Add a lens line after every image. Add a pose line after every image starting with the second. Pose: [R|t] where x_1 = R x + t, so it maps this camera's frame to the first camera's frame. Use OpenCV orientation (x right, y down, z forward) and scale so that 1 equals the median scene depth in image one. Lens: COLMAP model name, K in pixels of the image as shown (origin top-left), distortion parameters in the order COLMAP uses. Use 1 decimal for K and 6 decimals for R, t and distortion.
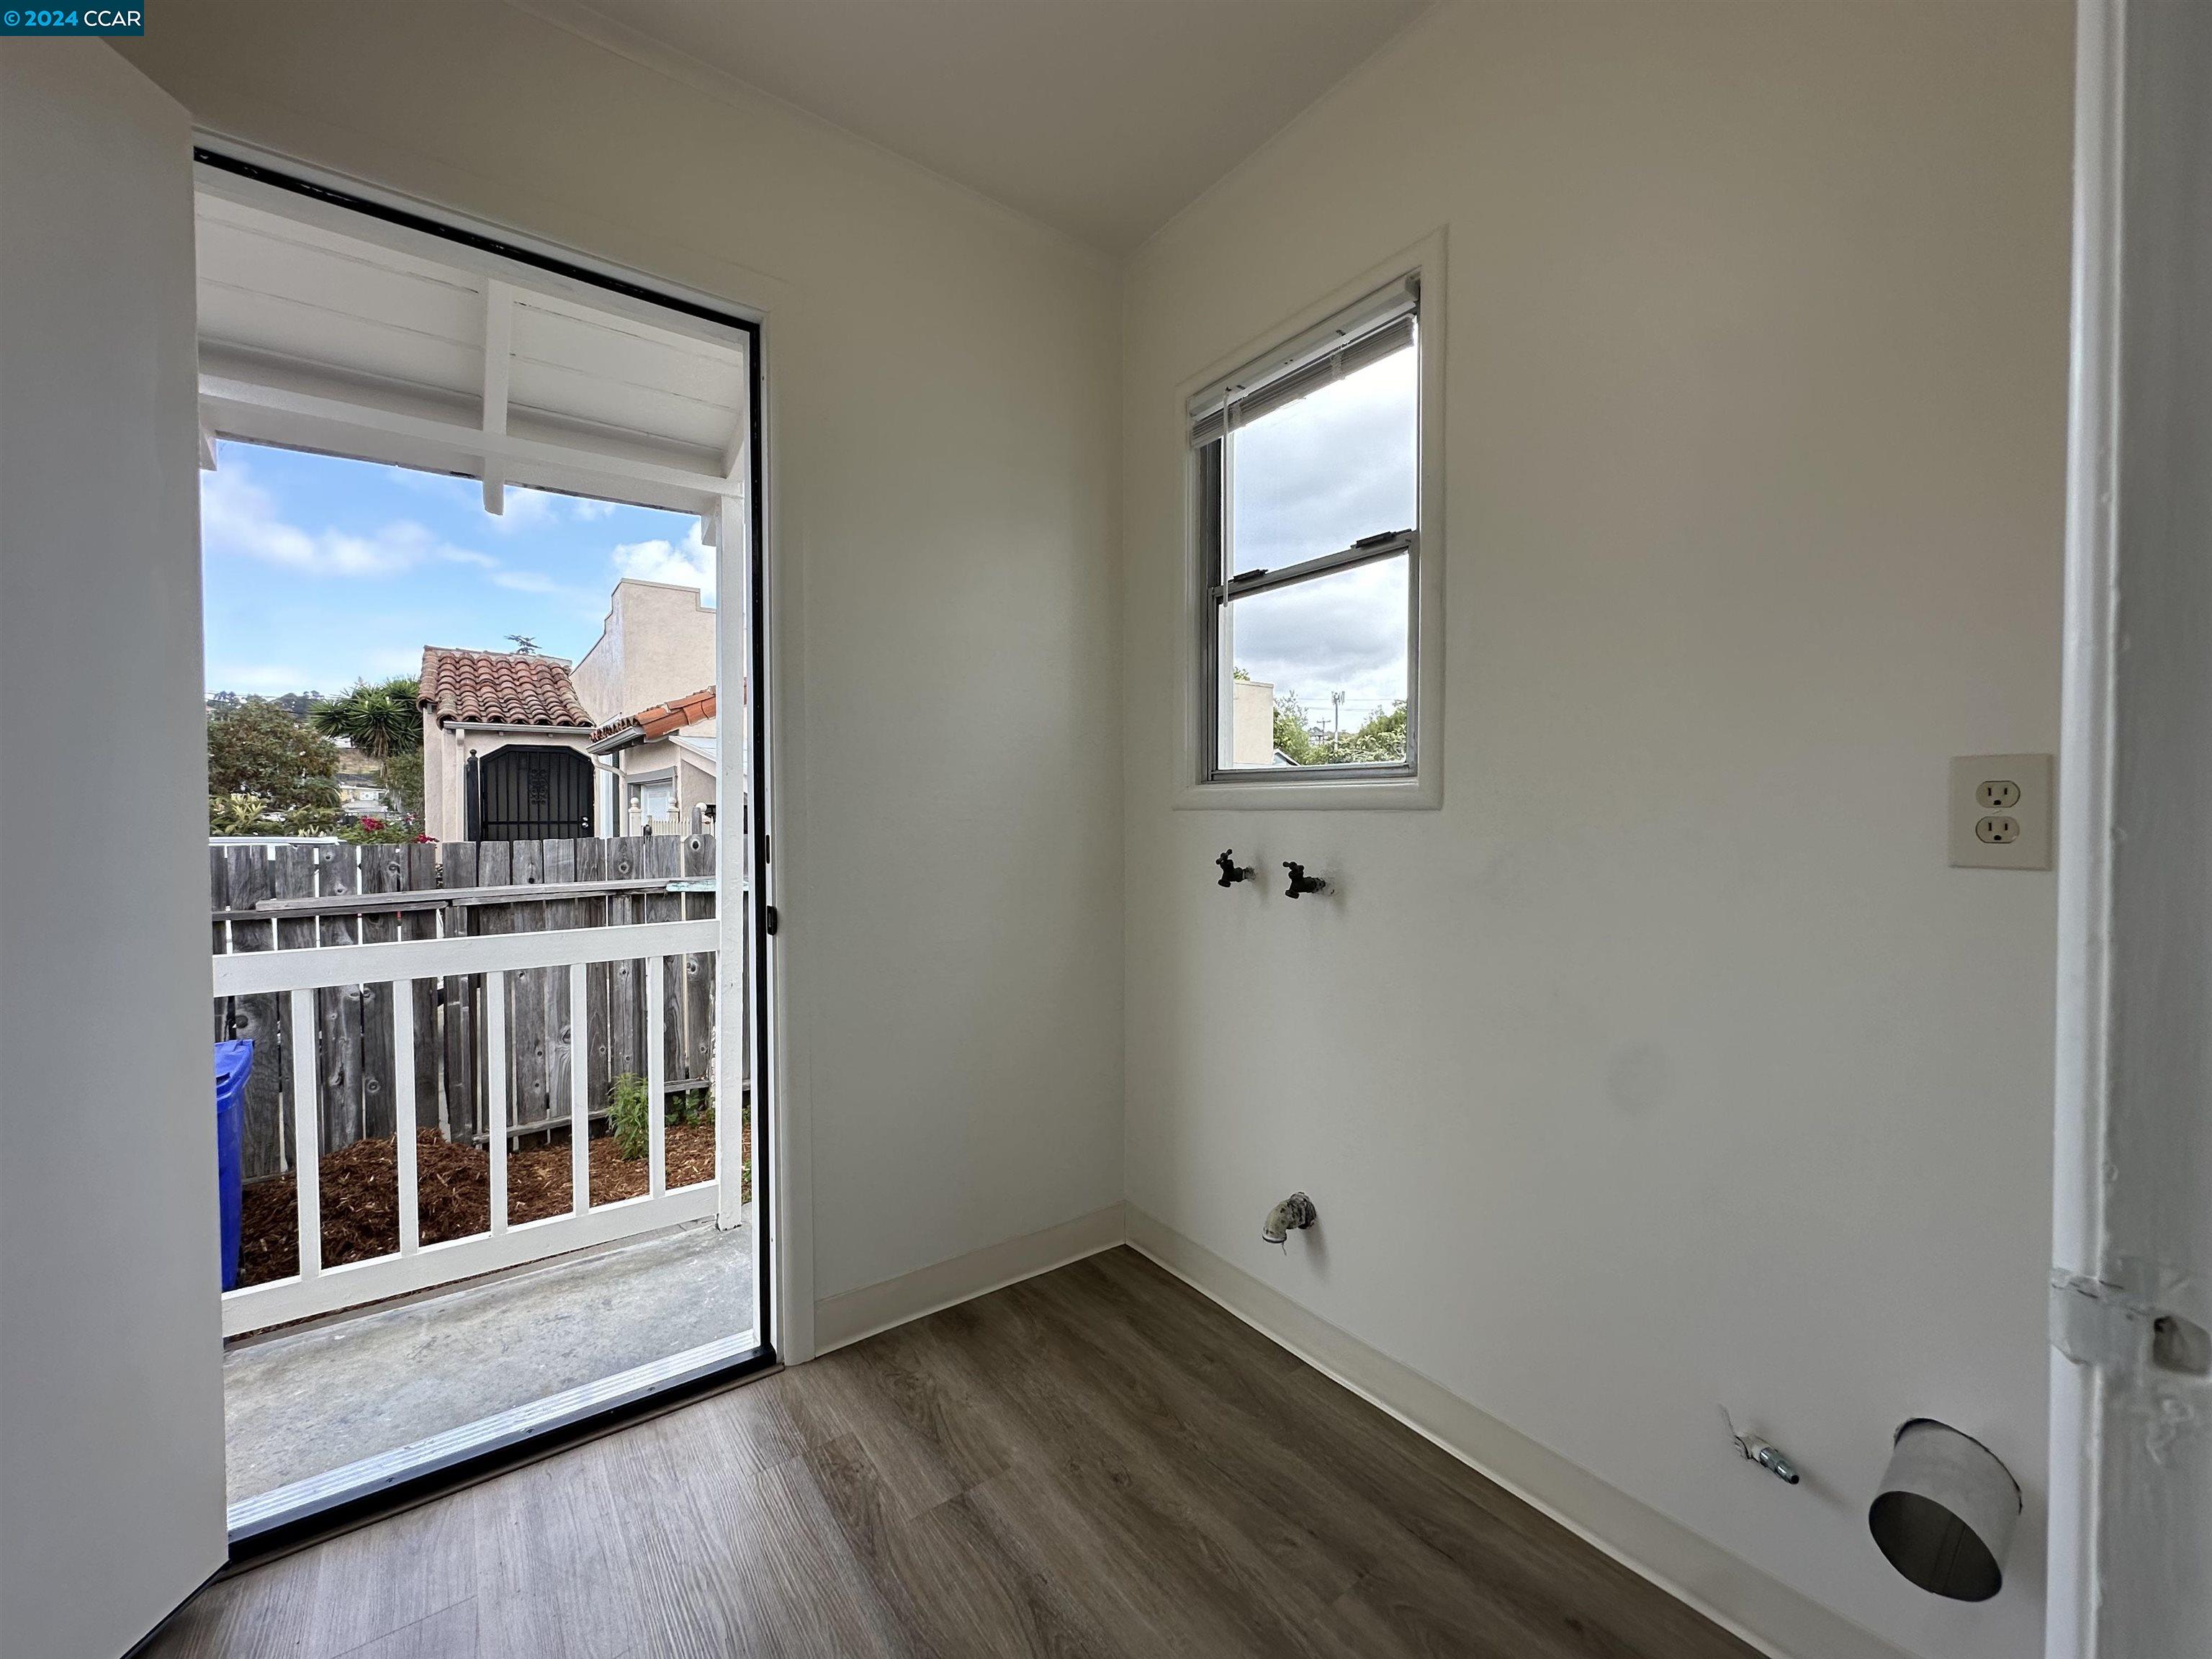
lens RADIAL K [[885.4, 0, 1110.3], [0, 885.4, 830.5], [0, 0, 1]] dist [-0.002300, 0.000372]
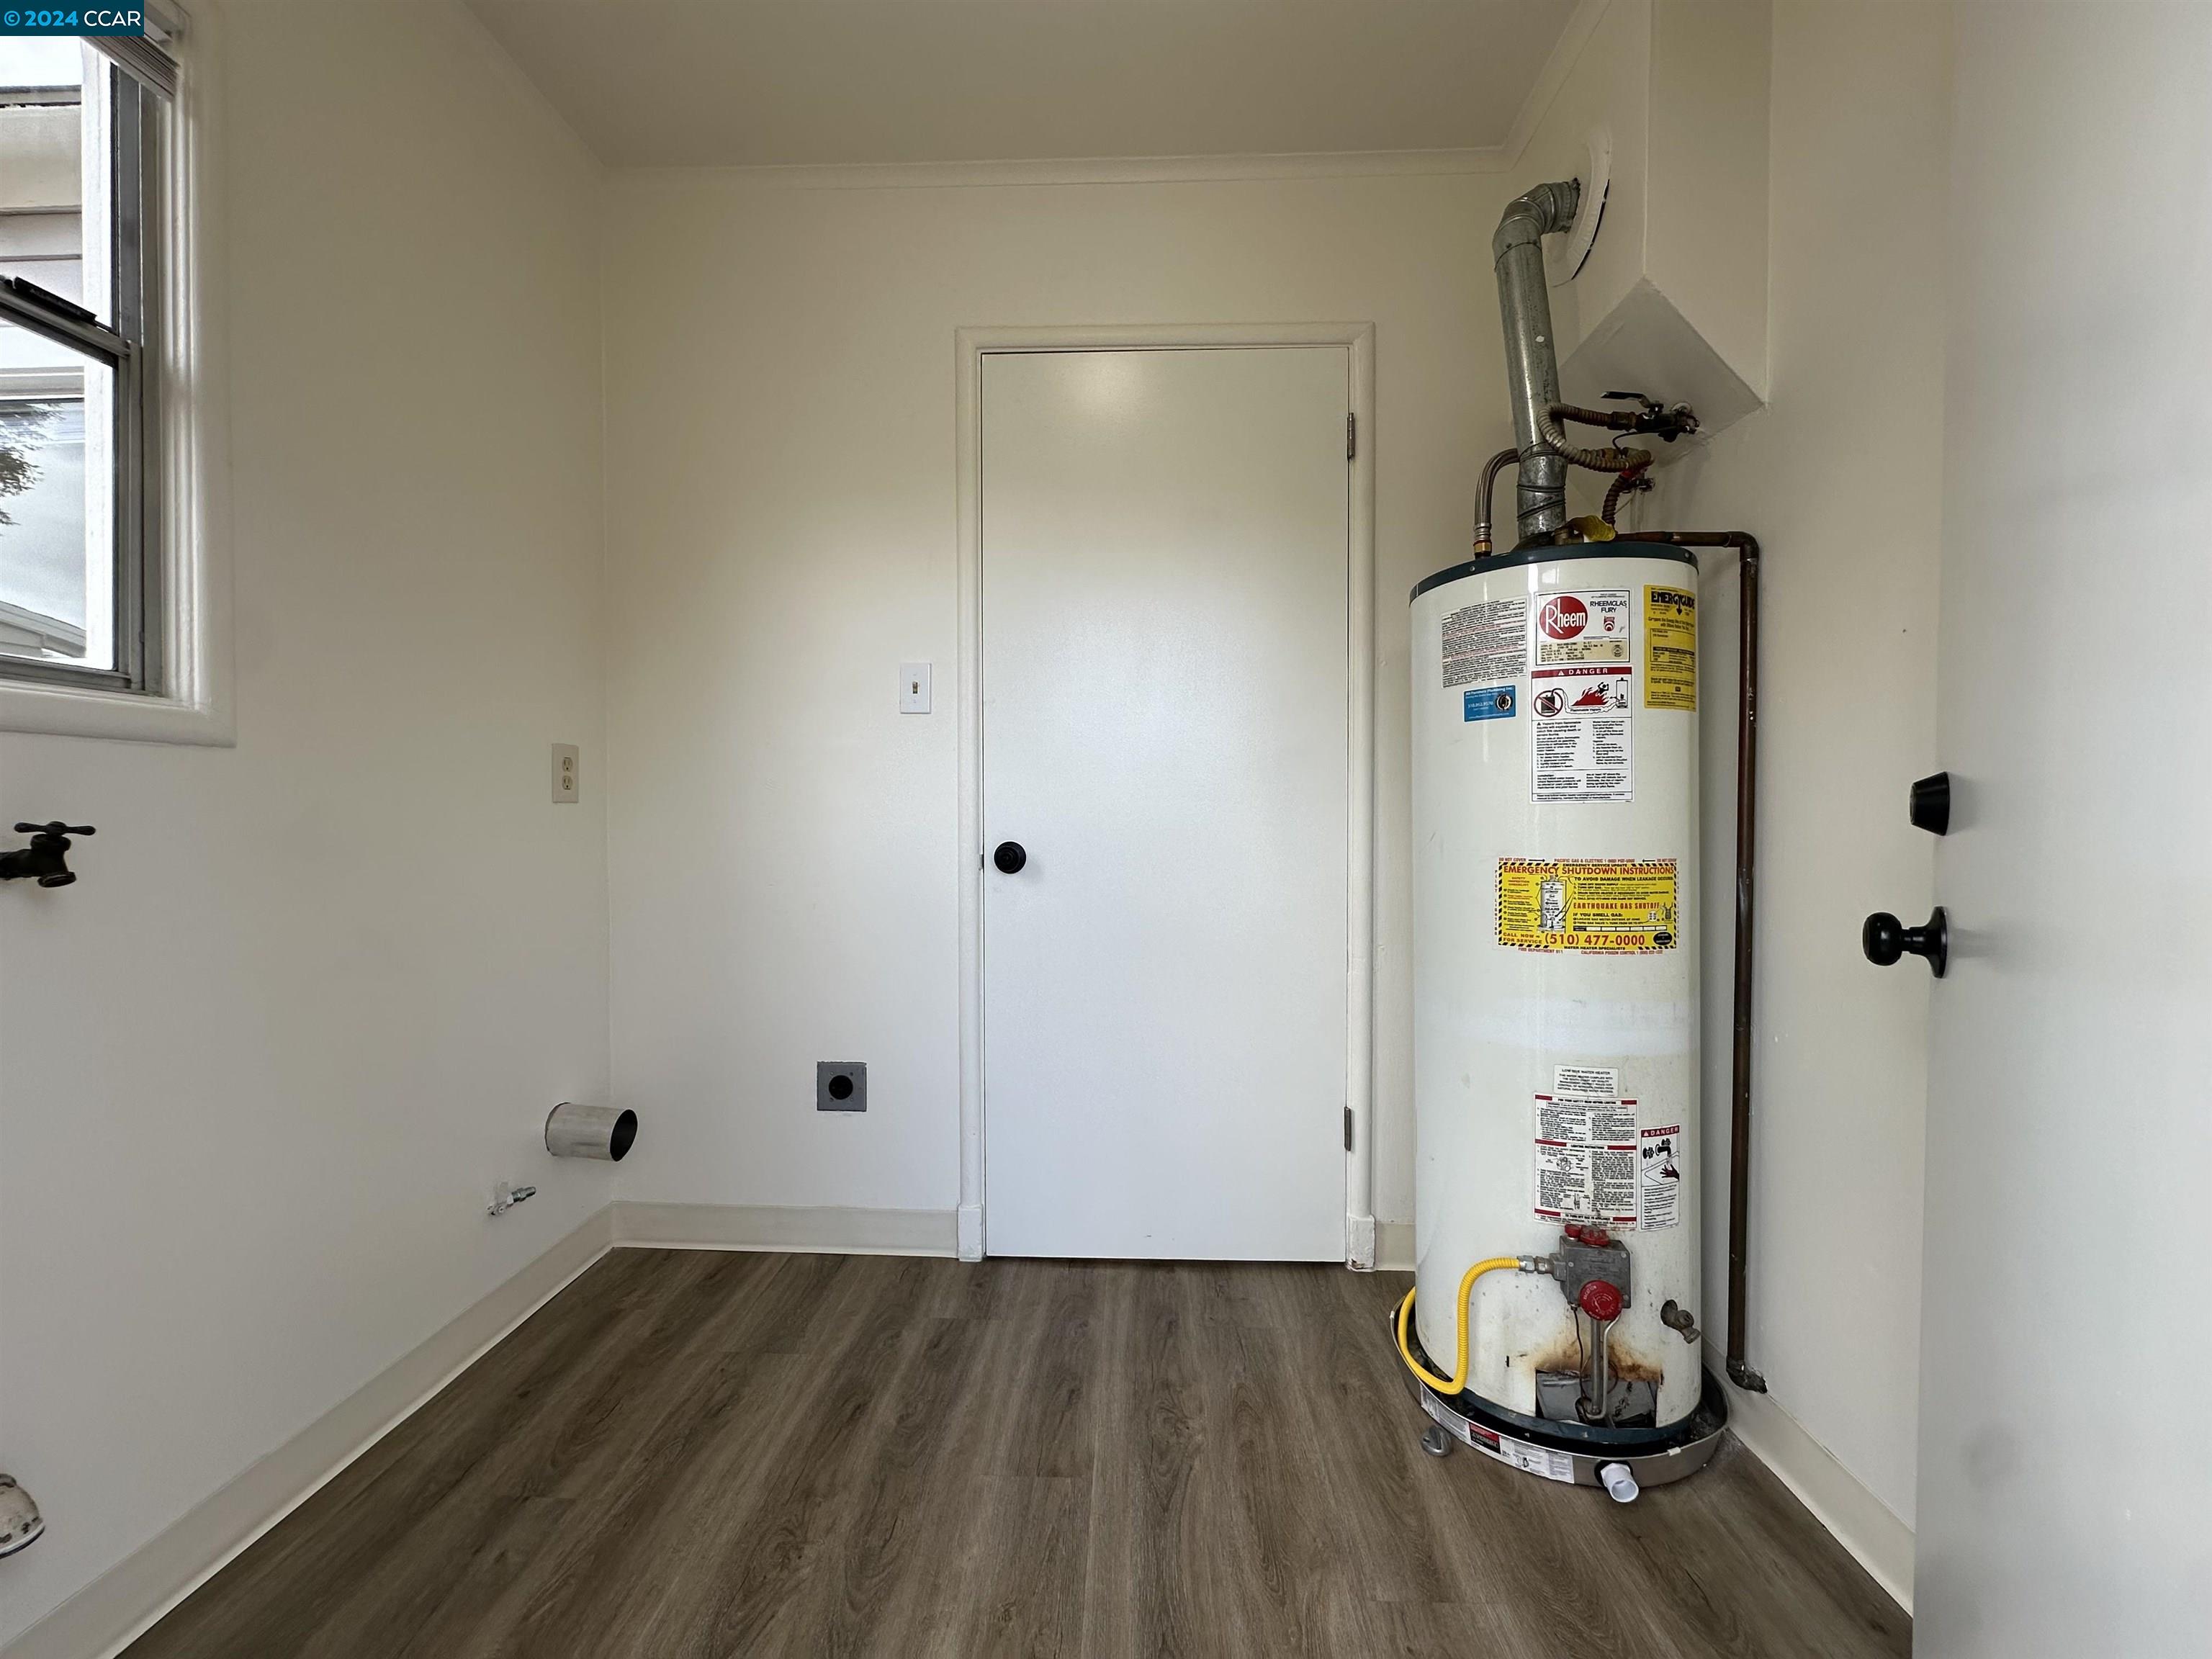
lens RADIAL K [[885.4, 0, 1109.5], [0, 885.4, 821.4], [0, 0, 1]] dist [-0.002300, 0.000372]
pose [[-0.776966, -0.003870, 0.629530, -0.862731], [0.014103, 0.999623, 0.023551, 0.041493], [-0.629384, 0.027177, -0.776619, 1.315529]]
